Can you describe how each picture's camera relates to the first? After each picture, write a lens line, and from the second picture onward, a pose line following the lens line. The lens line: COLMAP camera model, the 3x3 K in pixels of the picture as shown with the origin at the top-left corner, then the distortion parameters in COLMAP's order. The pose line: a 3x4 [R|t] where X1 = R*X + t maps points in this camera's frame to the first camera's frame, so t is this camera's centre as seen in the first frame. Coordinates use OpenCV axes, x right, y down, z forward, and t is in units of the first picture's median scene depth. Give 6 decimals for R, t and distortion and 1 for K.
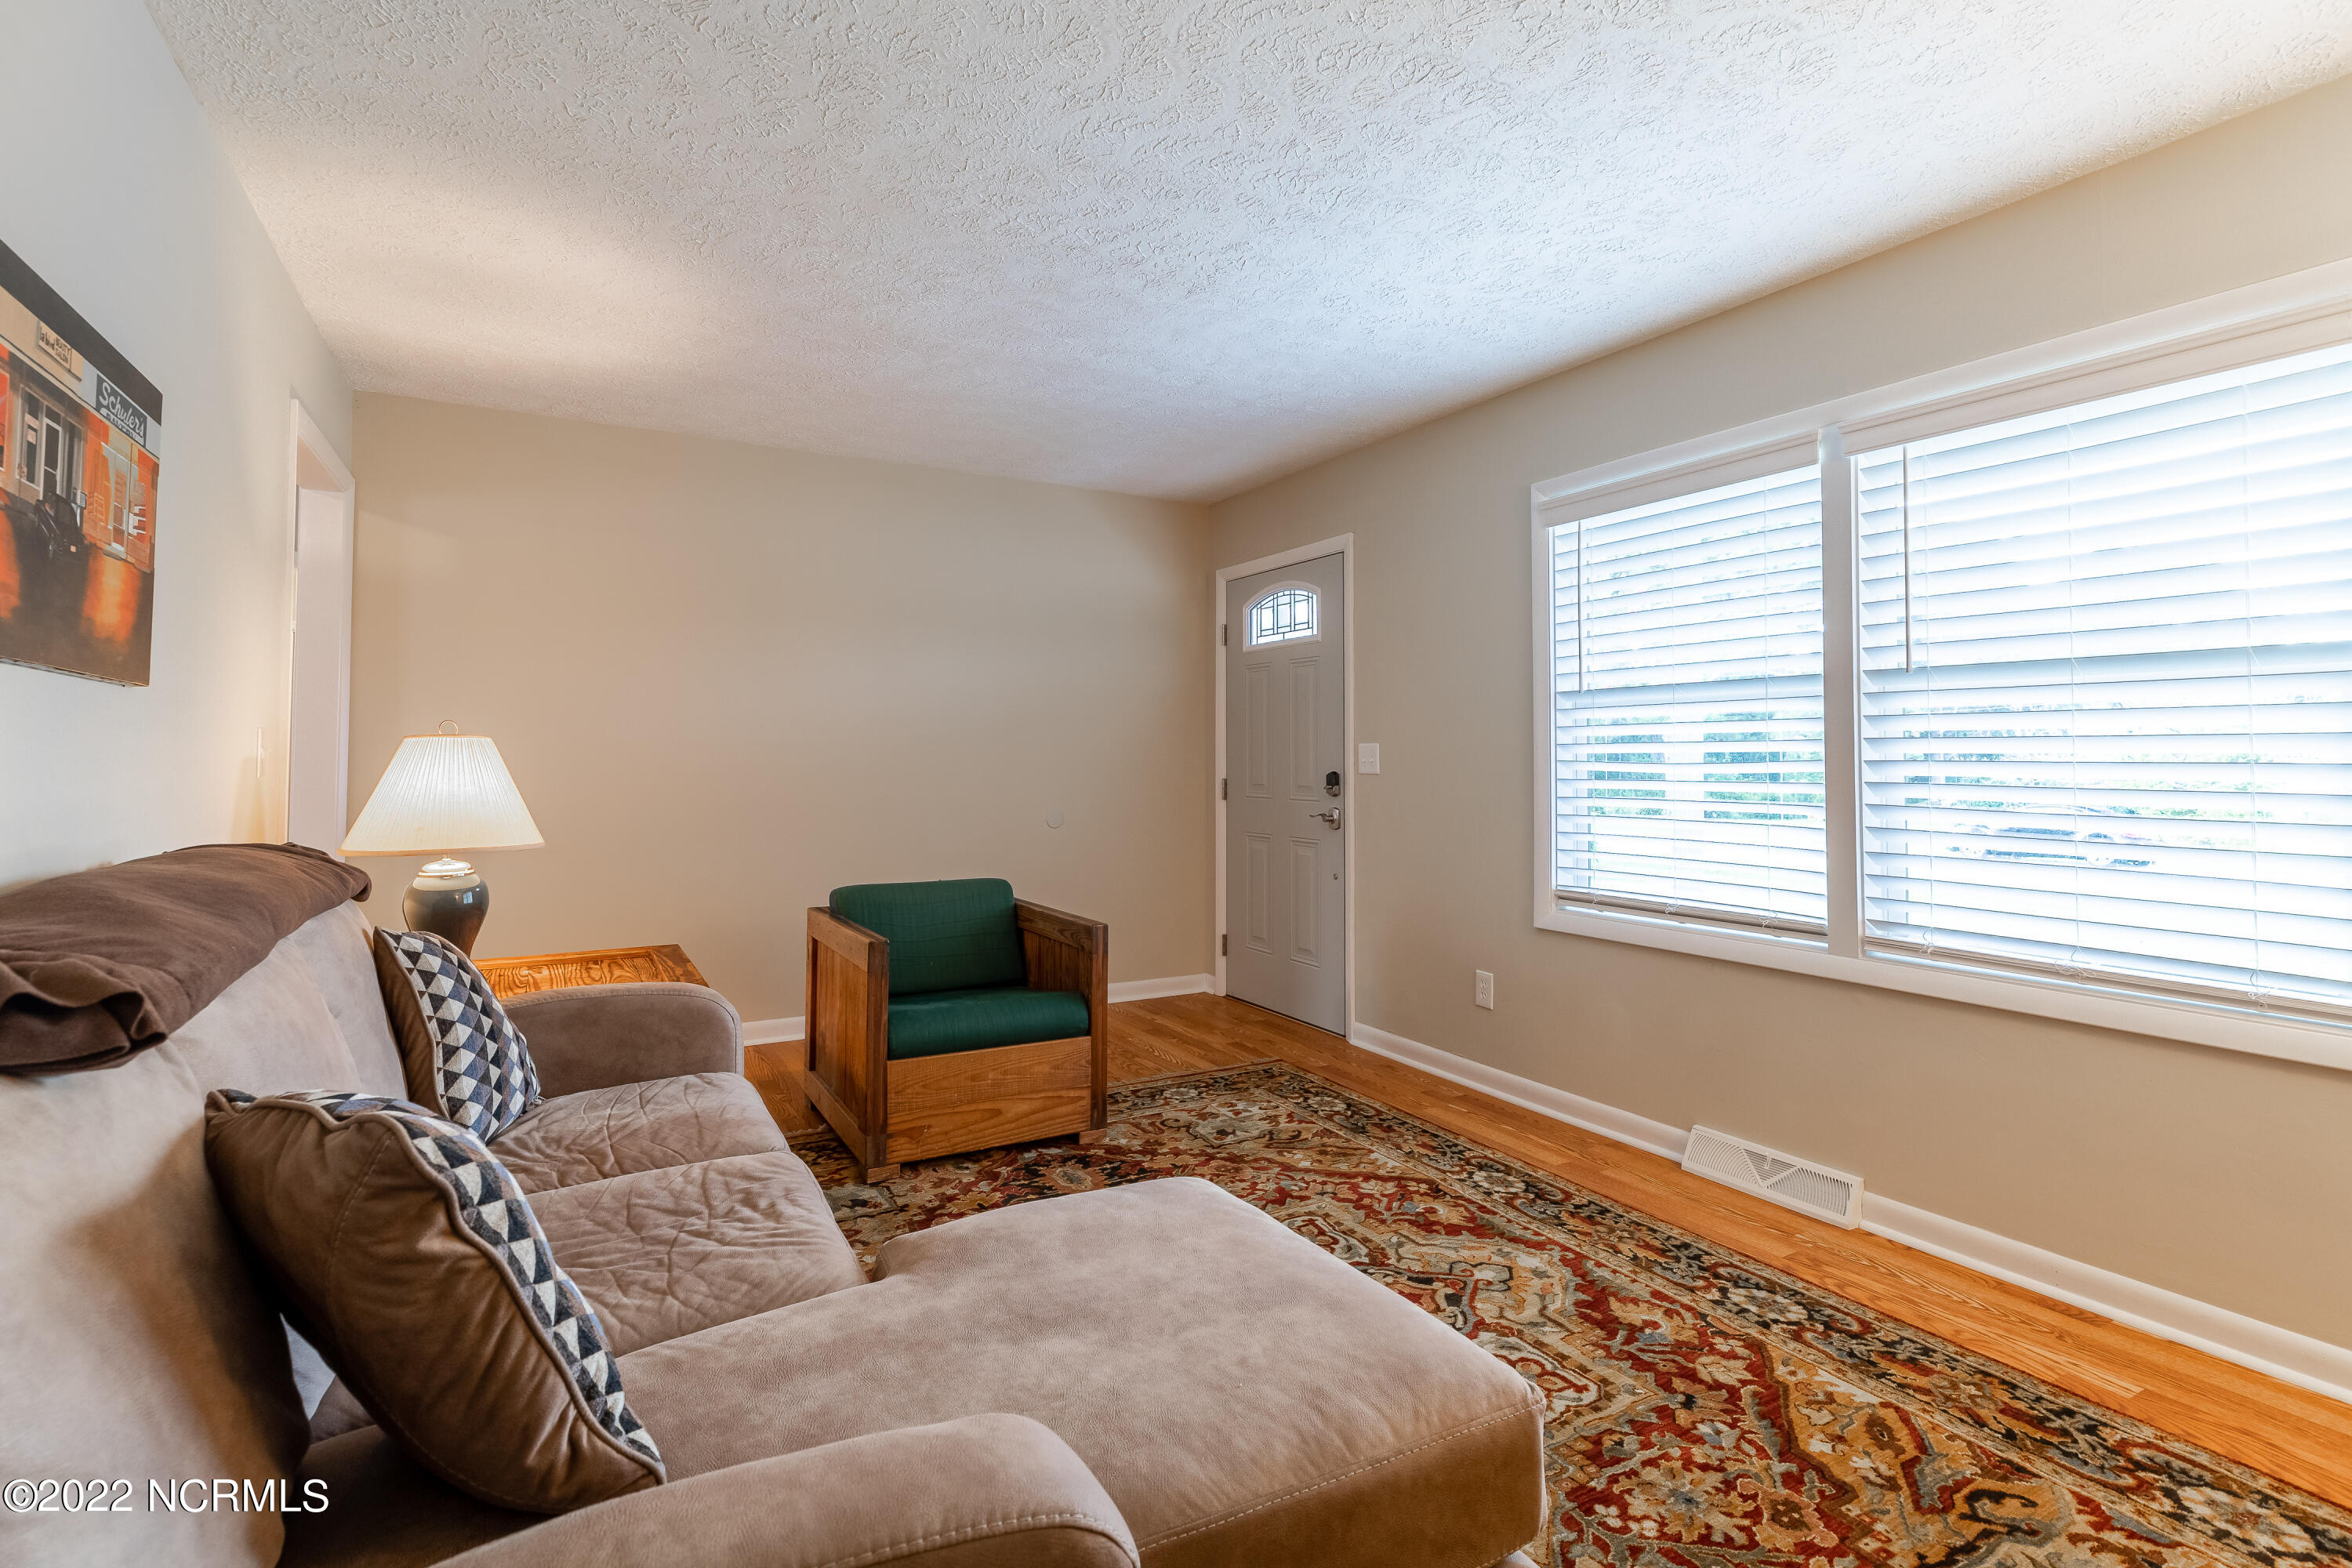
lens RADIAL K [[1067.0, 0, 1124.0], [0, 1067.0, 728.6], [0, 0, 1]] dist [0.005707, -0.000619]
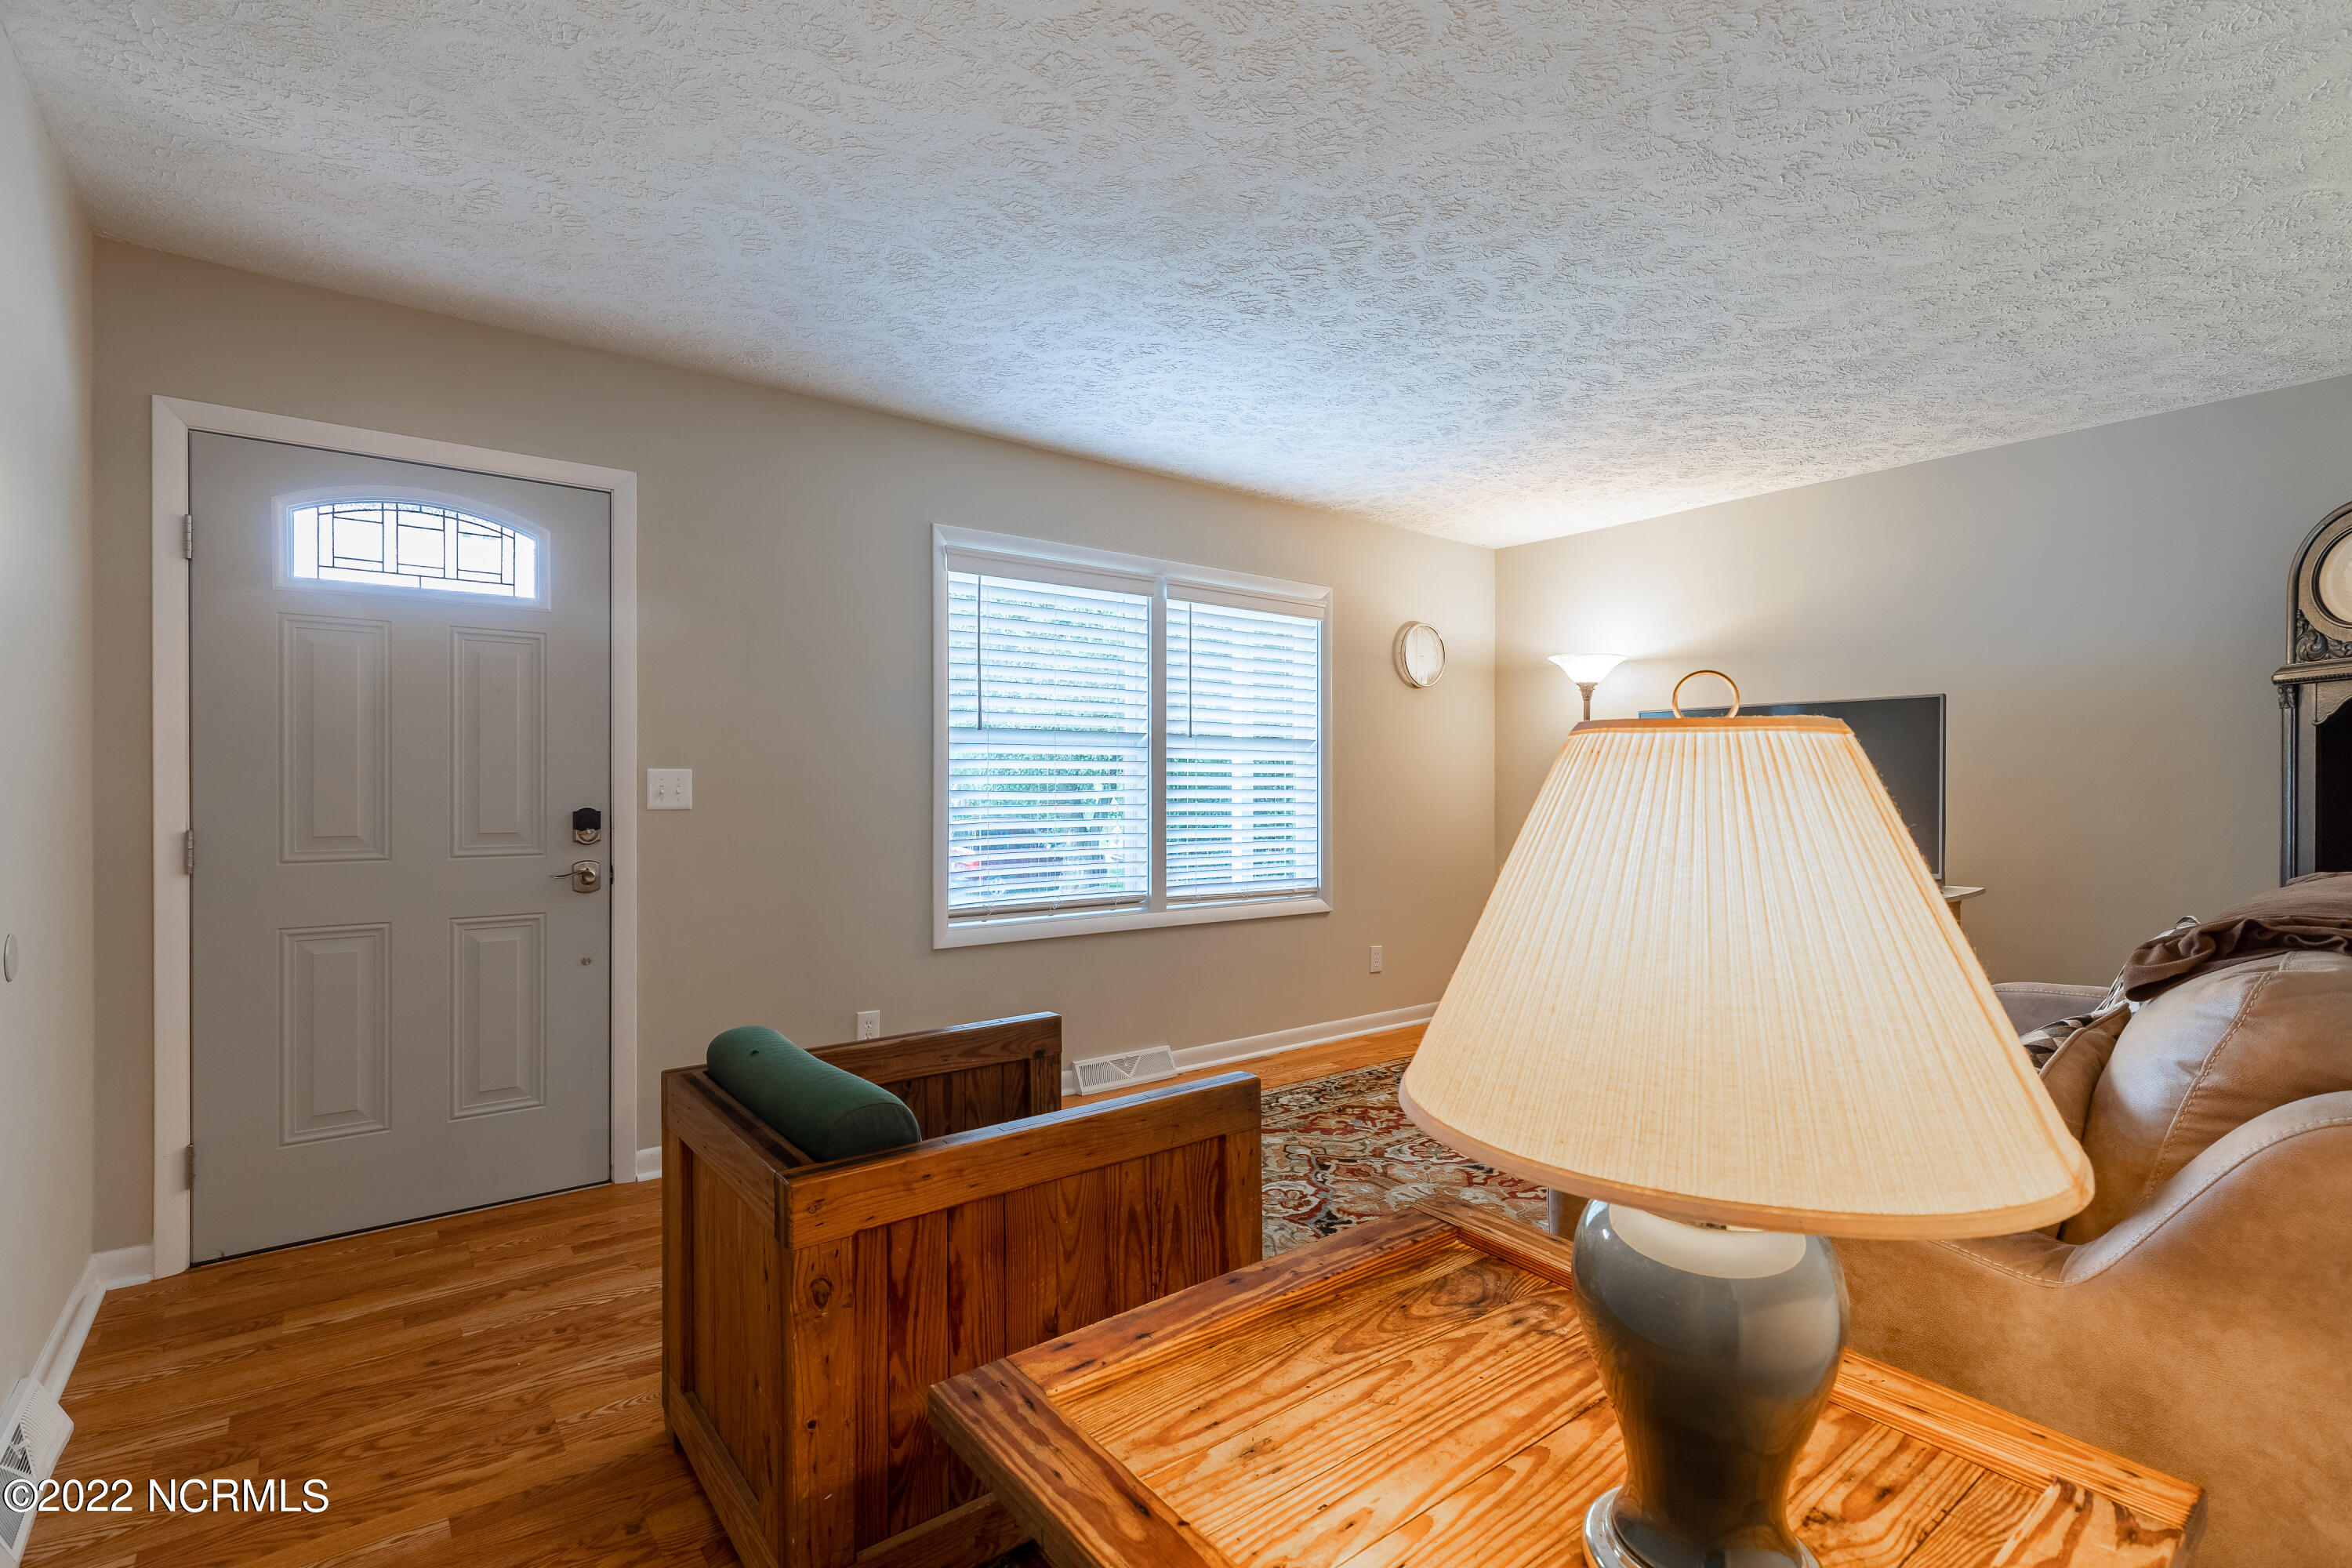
lens RADIAL K [[1067.0, 0, 1179.3], [0, 1067.0, 797.1], [0, 0, 1]] dist [0.005707, -0.000619]
pose [[-0.150817, 0.000097, 0.988562, -0.714700], [-0.020891, 0.999776, -0.003285, 0.036735], [-0.988341, -0.021147, -0.150781, 0.962434]]
